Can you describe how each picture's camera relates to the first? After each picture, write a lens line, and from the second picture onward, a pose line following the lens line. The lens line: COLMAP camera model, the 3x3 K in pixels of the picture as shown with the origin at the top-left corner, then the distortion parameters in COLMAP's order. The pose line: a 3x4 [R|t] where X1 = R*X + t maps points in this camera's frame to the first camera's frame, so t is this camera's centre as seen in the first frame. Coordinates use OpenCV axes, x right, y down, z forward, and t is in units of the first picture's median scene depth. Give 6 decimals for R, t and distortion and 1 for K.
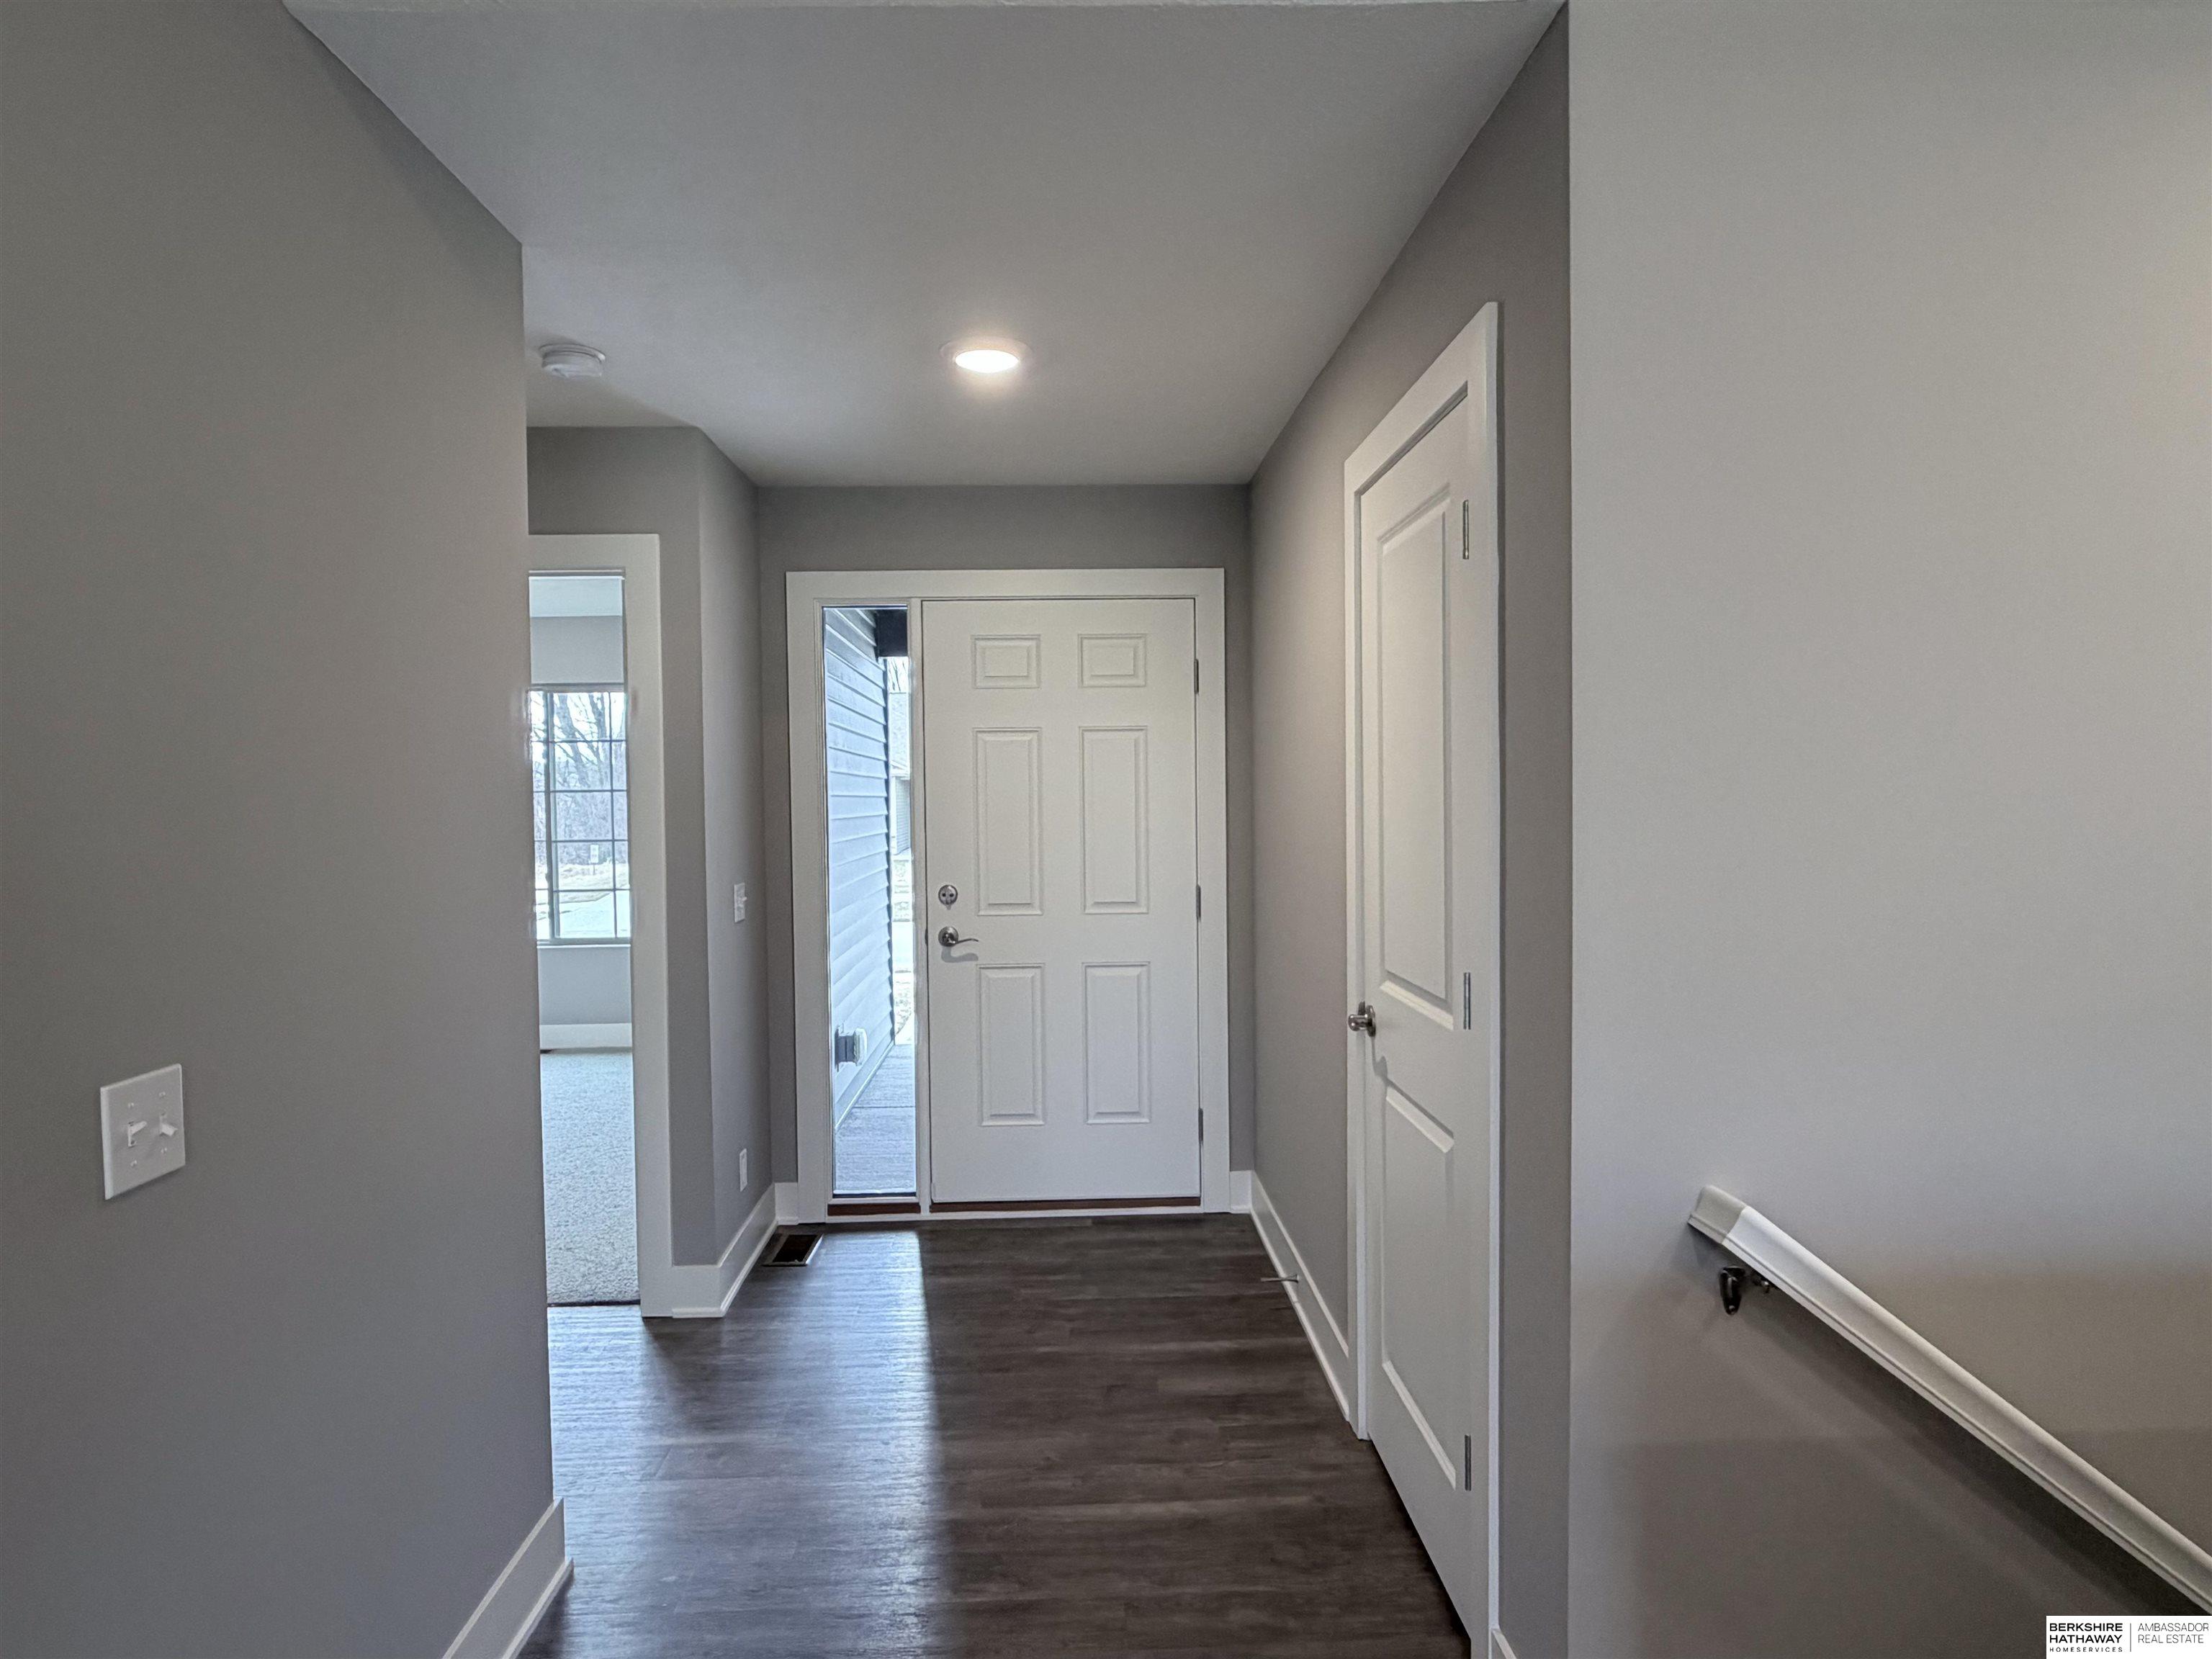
lens RADIAL K [[1319.6, 0, 1105.9], [0, 1319.6, 848.8], [0, 0, 1]] dist [0.001748, 0.001073]
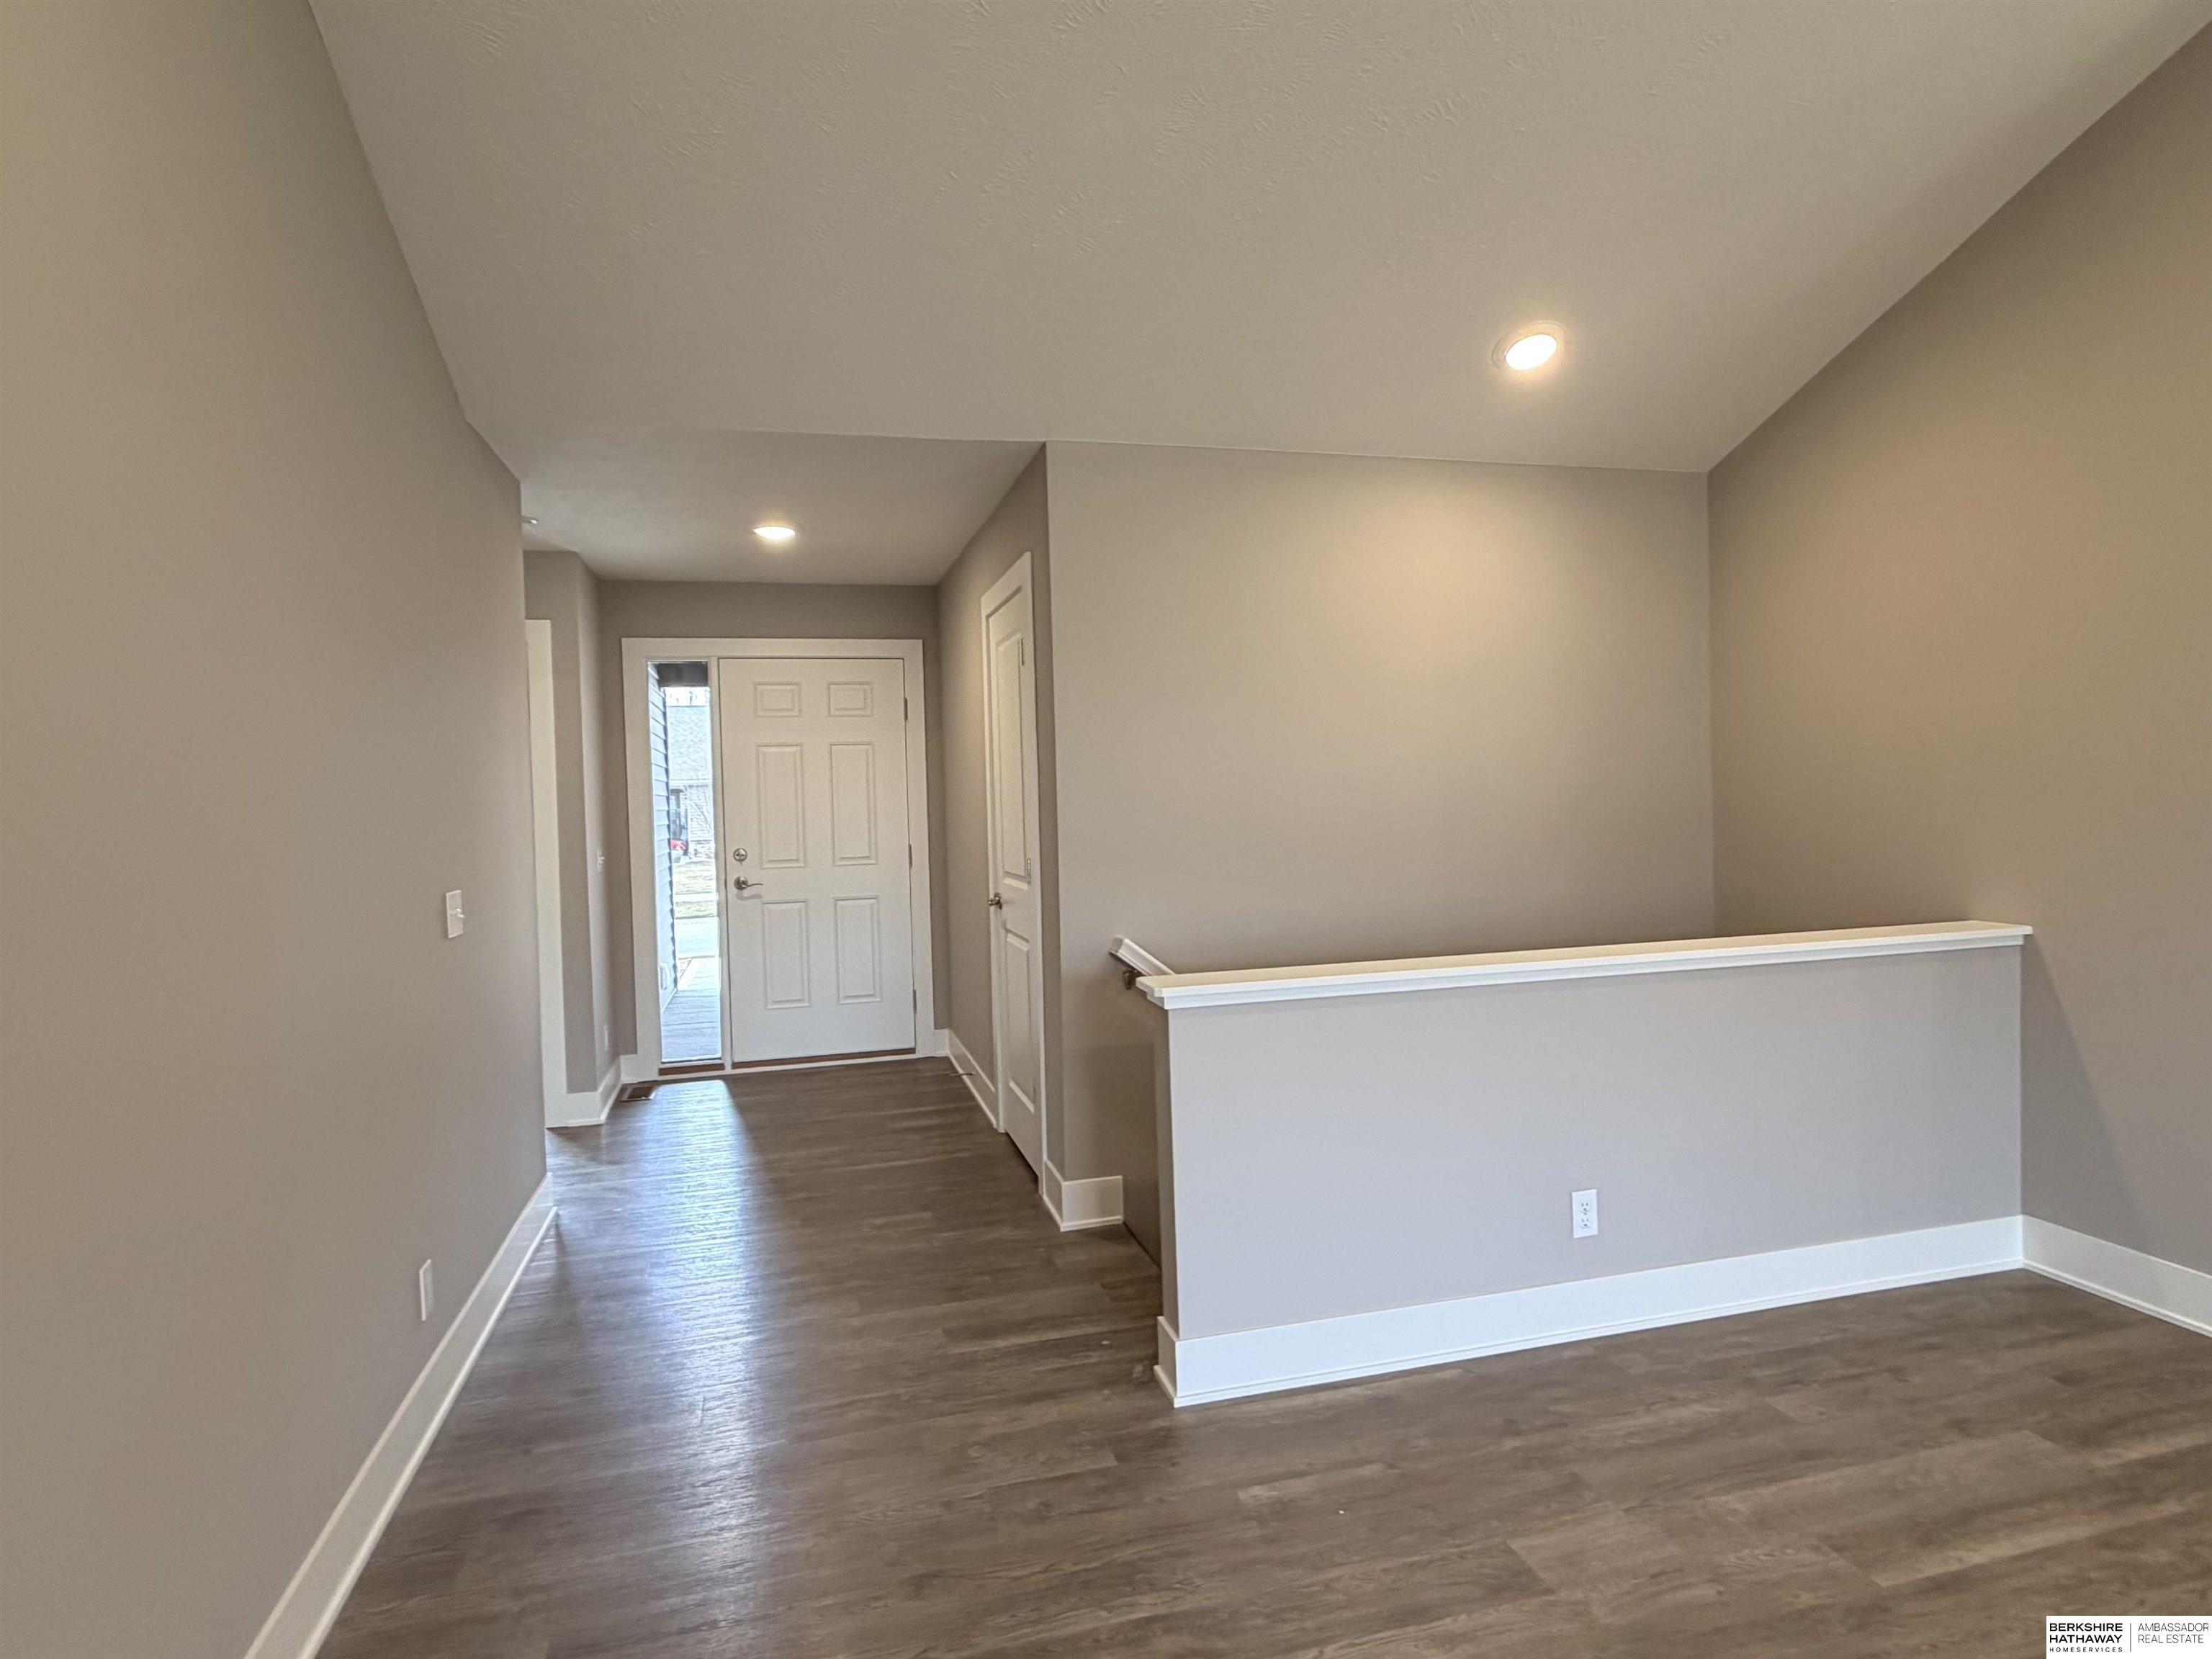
lens RADIAL K [[1238.2, 0, 1123.8], [0, 1238.2, 824.1], [0, 0, 1]] dist [0.002704, -0.000828]
pose [[0.973788, -0.019498, 0.226621, -0.015934], [0.024590, 0.999504, -0.019668, 0.043739], [-0.226125, 0.024725, 0.973784, -0.531258]]
